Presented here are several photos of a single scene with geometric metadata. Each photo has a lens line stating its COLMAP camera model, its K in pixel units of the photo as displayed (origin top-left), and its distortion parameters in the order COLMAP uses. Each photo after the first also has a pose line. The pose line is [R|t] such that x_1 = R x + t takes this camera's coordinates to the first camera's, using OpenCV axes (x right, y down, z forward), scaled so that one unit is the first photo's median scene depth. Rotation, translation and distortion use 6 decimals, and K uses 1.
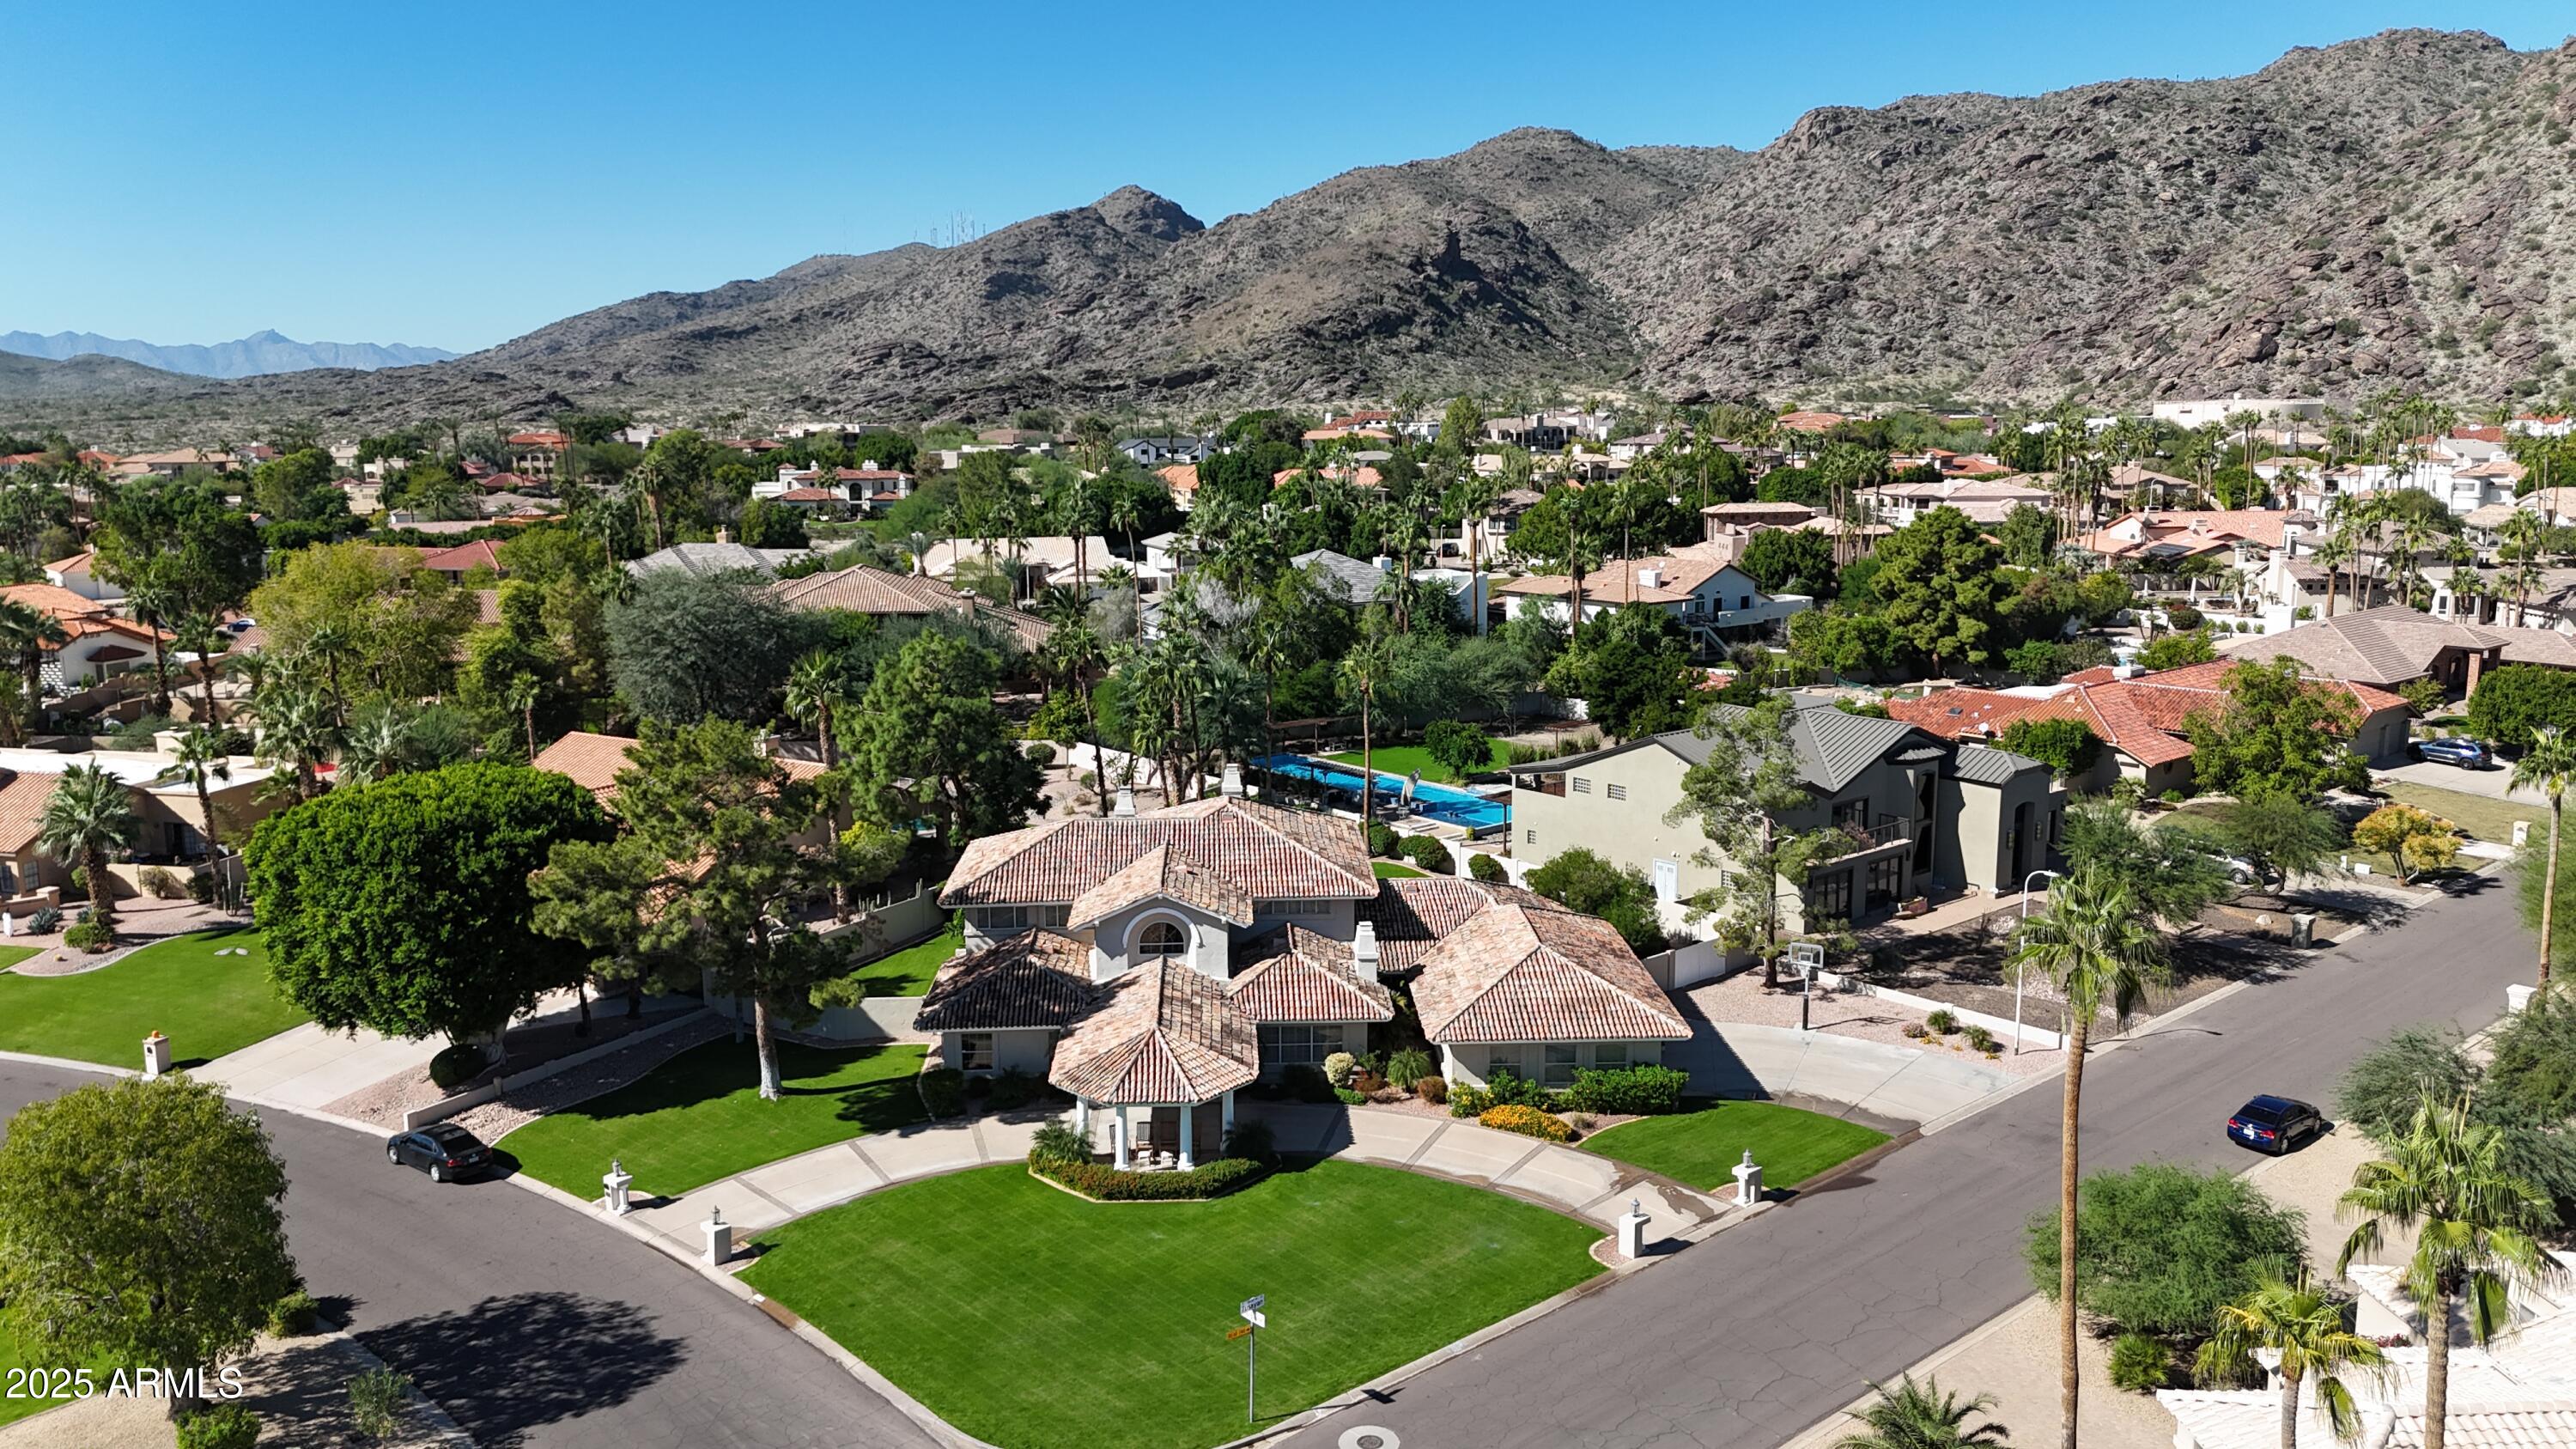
lens RADIAL K [[2044.5, 0, 1315.7], [0, 2044.5, 955.0], [0, 0, 1]] dist [0.076797, -0.068372]
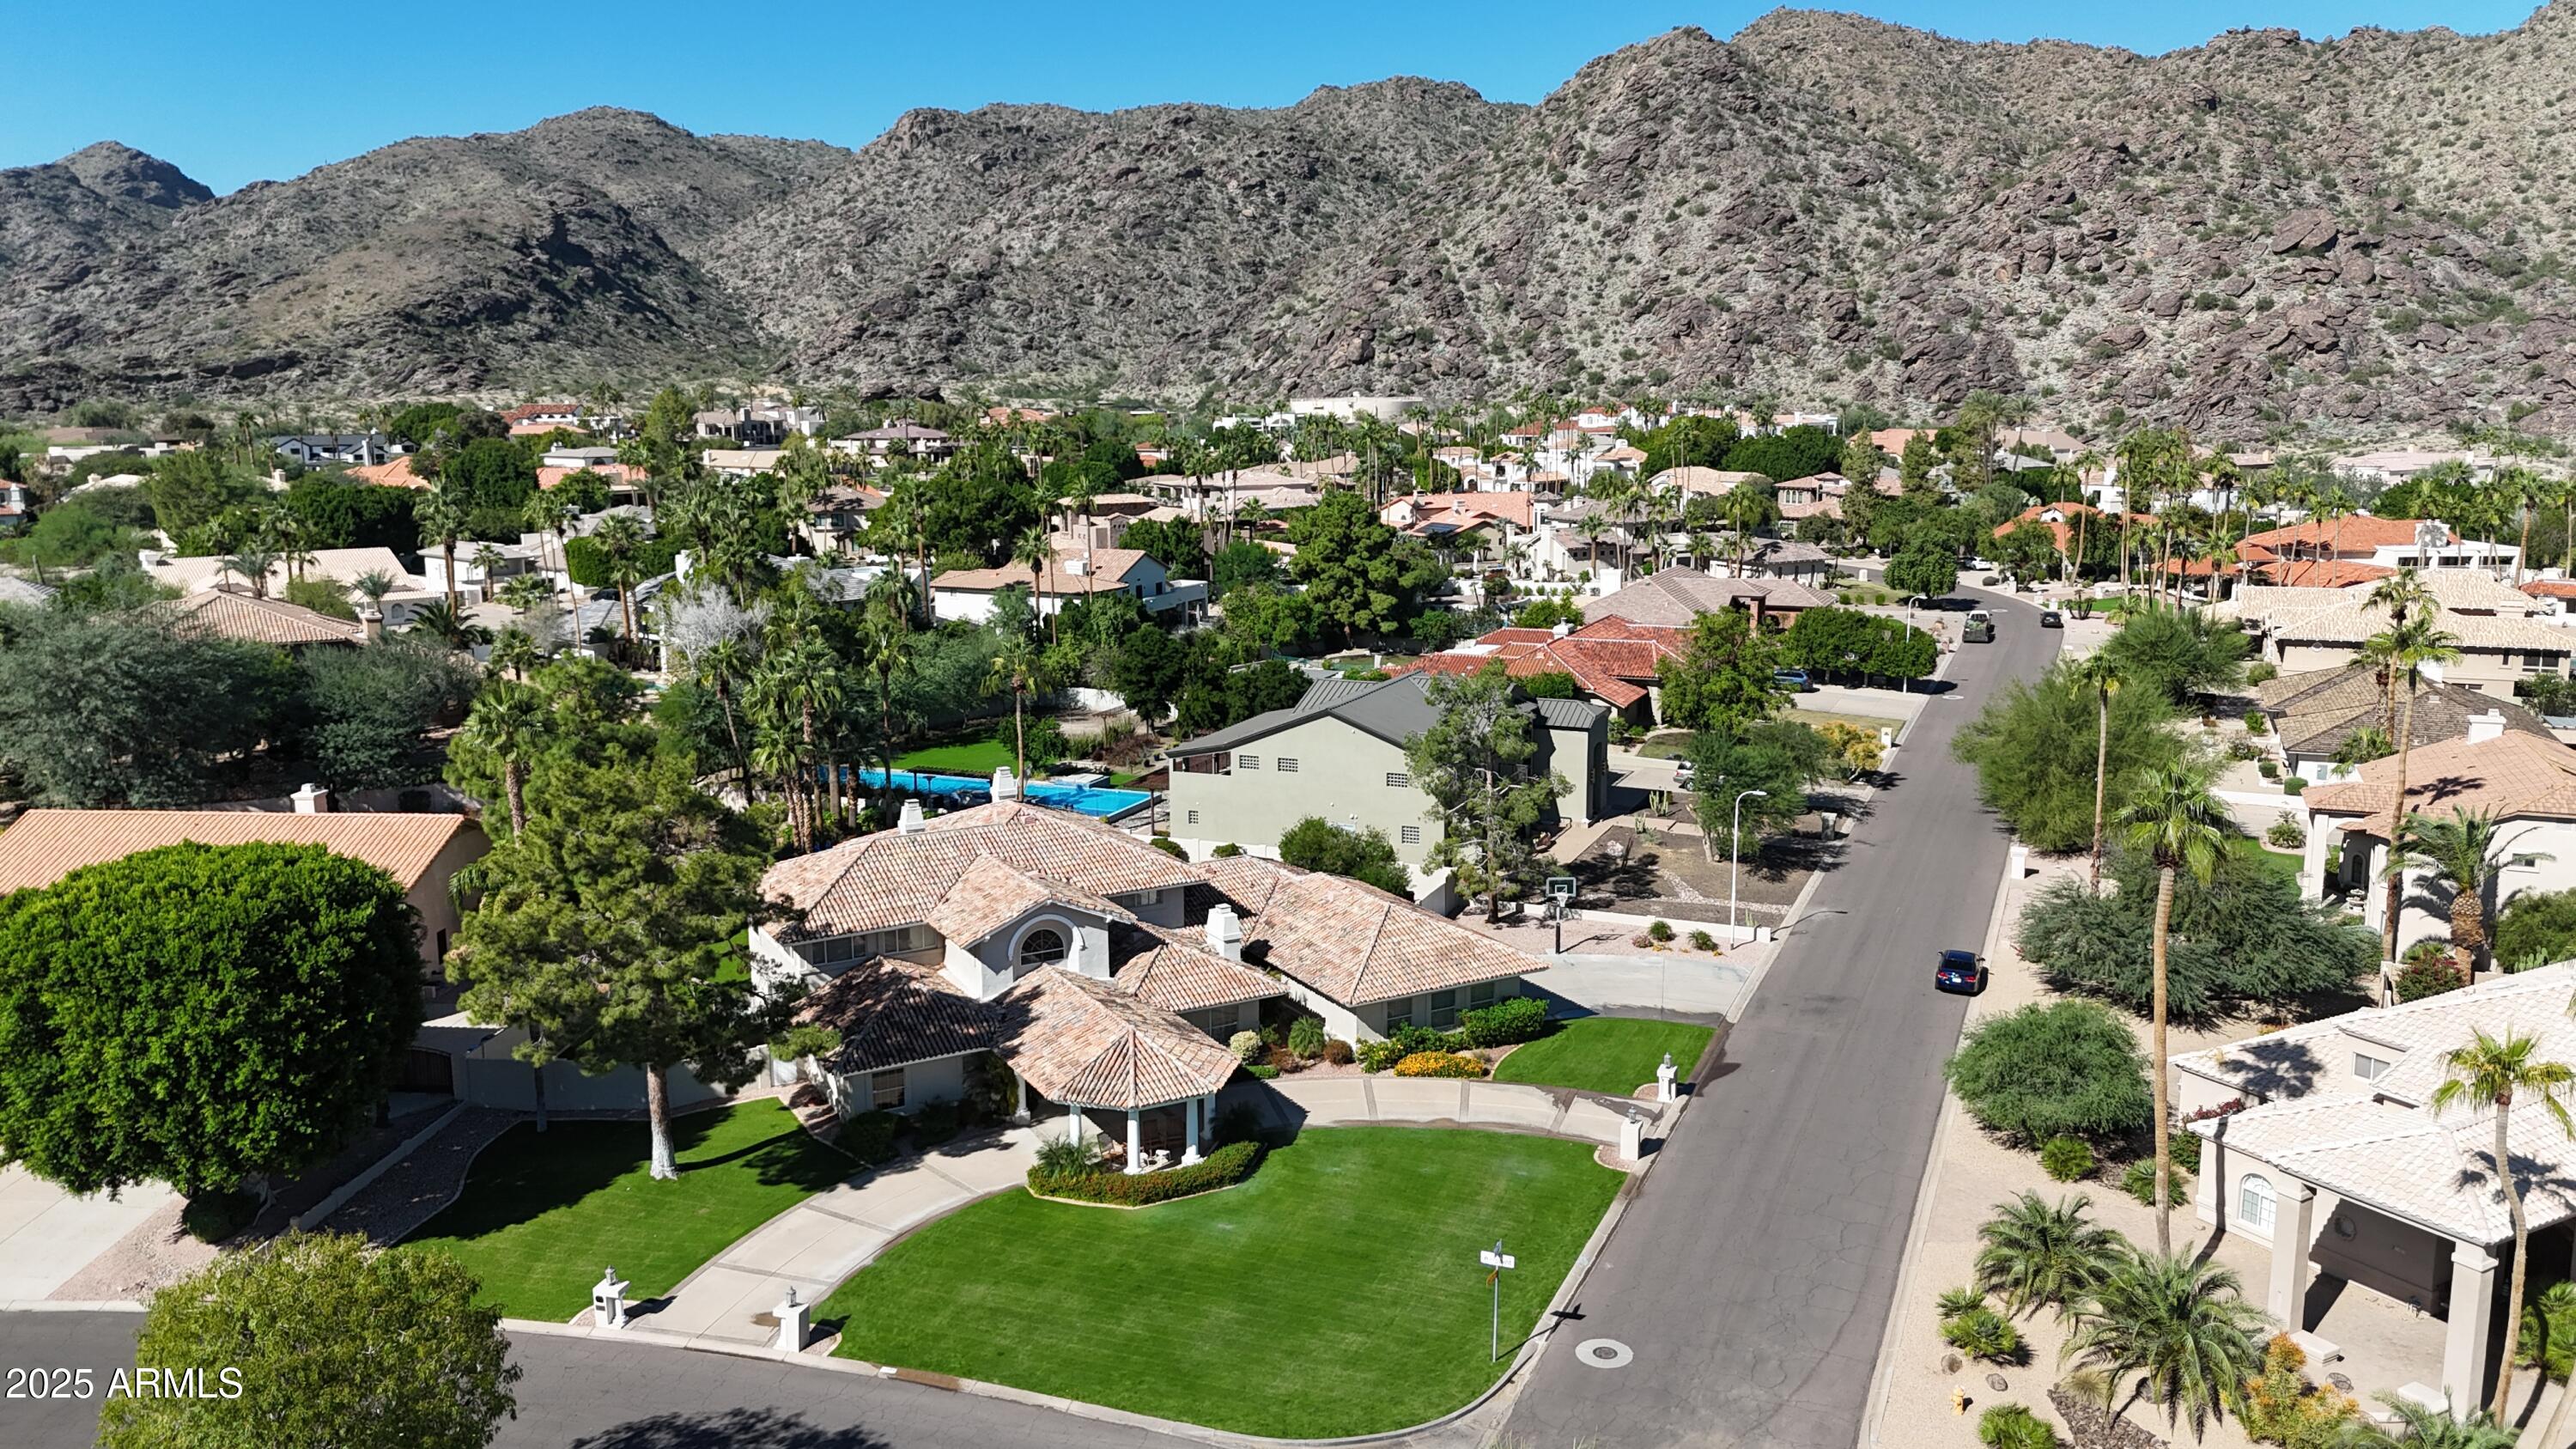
lens RADIAL K [[2044.5, 0, 1315.7], [0, 2044.5, 955.0], [0, 0, 1]] dist [0.076797, -0.068372]
pose [[0.876581, -0.131402, 0.462967, -0.120389], [0.130512, 0.990859, 0.034119, -0.005777], [-0.463219, 0.030515, 0.885719, 0.021207]]
